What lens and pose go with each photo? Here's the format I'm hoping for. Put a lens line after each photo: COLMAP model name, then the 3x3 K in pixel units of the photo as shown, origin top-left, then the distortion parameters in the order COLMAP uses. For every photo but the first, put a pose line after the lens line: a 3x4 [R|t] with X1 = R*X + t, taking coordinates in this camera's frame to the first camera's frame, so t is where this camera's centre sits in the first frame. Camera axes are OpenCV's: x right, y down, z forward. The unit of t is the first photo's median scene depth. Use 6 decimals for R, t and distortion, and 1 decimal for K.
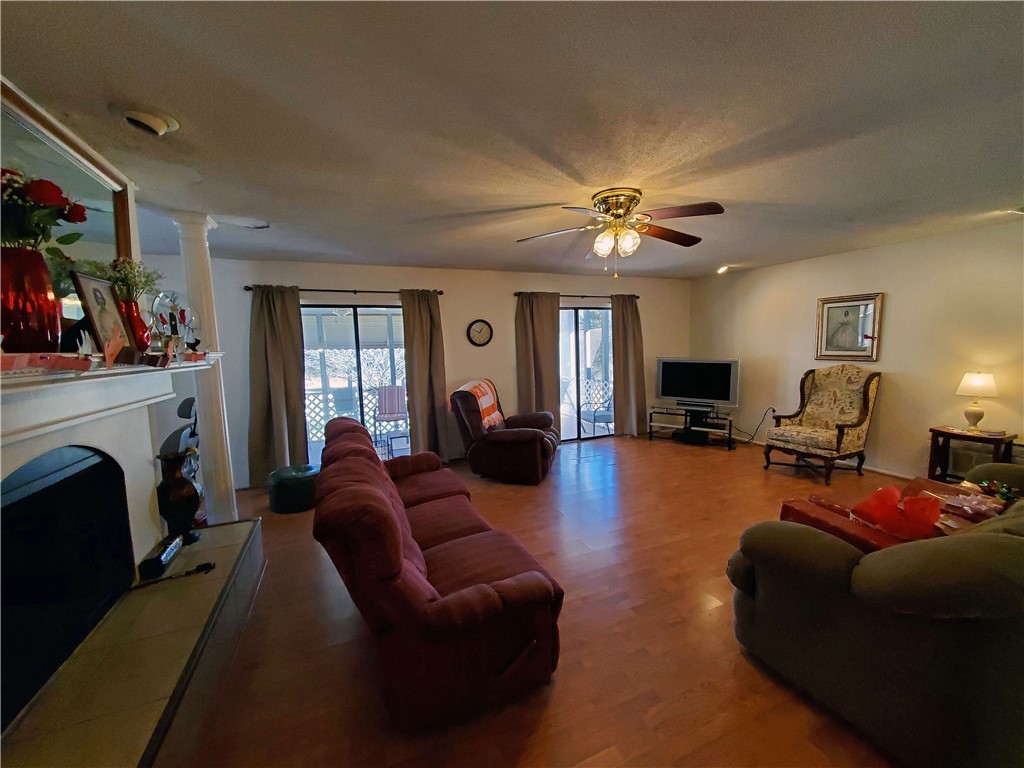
lens RADIAL K [[407.7, 0, 517.3], [0, 407.7, 384.6], [0, 0, 1]] dist [0.002540, 0.000116]
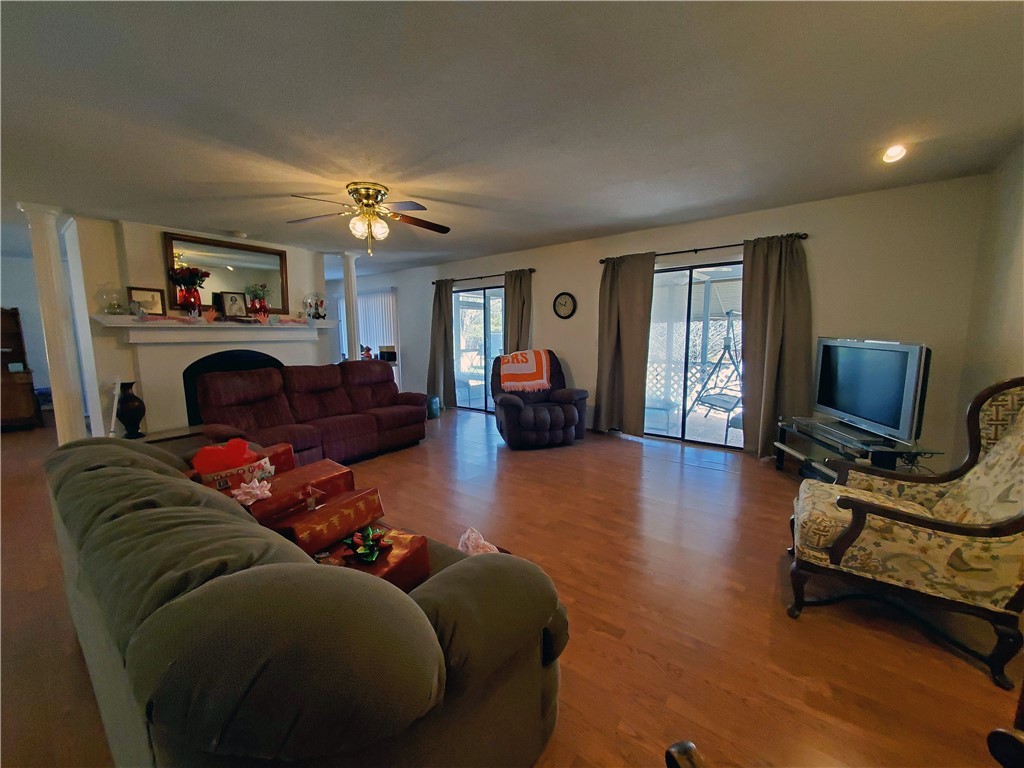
lens RADIAL K [[407.7, 0, 518.7], [0, 407.7, 384.4], [0, 0, 1]] dist [0.002540, 0.000116]
pose [[0.486395, 0.138915, -0.862625, 0.733791], [-0.079555, 0.990220, 0.114606, -0.038454], [0.870110, 0.012883, 0.492689, 0.388436]]
